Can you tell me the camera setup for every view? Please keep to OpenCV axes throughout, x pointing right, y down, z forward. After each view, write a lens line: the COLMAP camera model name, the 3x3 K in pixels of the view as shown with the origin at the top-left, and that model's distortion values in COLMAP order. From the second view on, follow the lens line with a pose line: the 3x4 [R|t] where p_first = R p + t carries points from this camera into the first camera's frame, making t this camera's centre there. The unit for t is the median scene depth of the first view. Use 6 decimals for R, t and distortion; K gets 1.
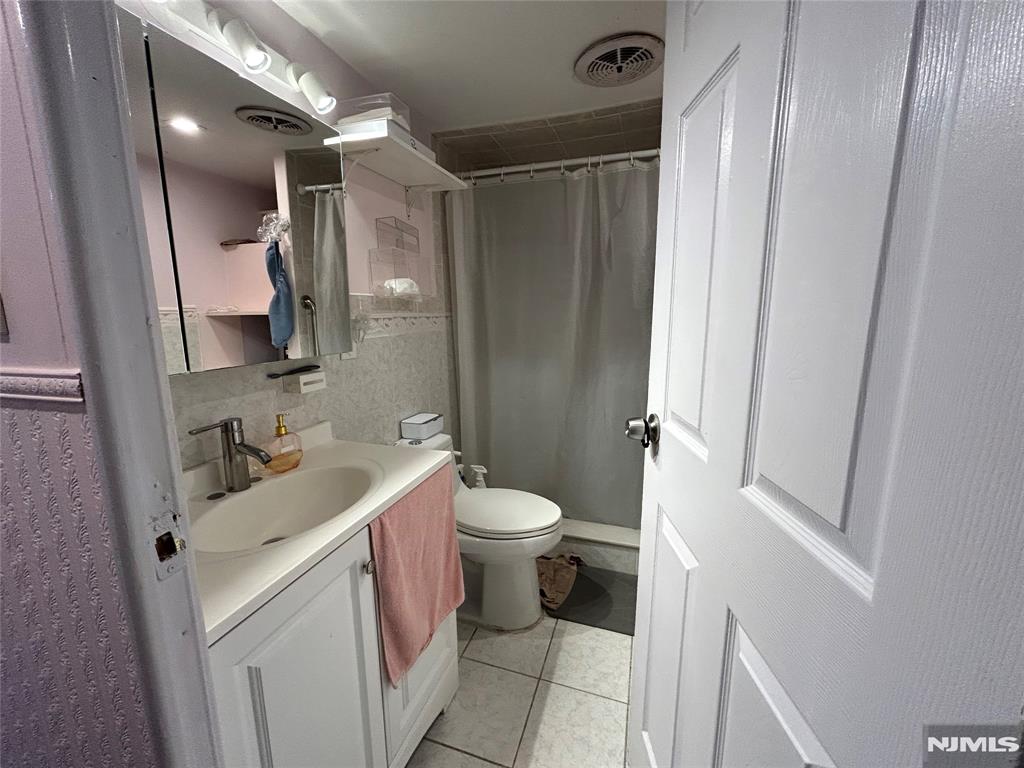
lens RADIAL K [[412.9, 0, 513.6], [0, 412.9, 383.0], [0, 0, 1]] dist [-0.001183, 0.000413]
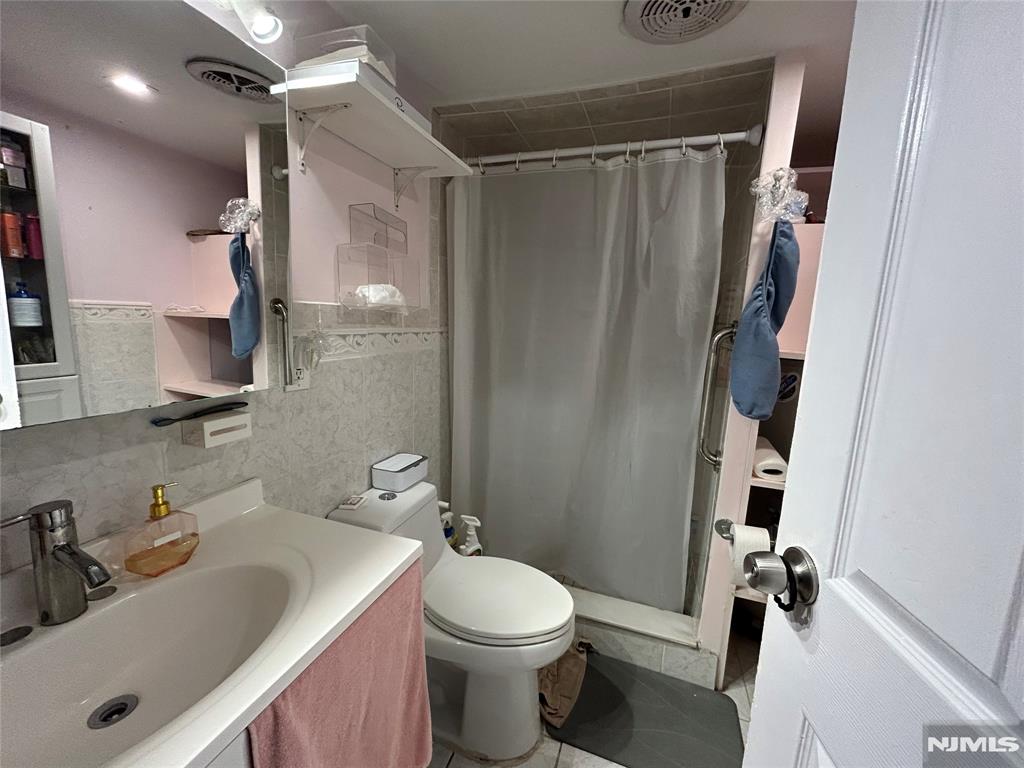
lens RADIAL K [[412.9, 0, 511.2], [0, 412.9, 382.2], [0, 0, 1]] dist [-0.001183, 0.000413]
pose [[0.998615, 0.050241, -0.015618, -0.006104], [-0.050550, 0.998520, -0.020048, -0.062932], [0.014587, 0.020809, 0.999677, 0.220430]]
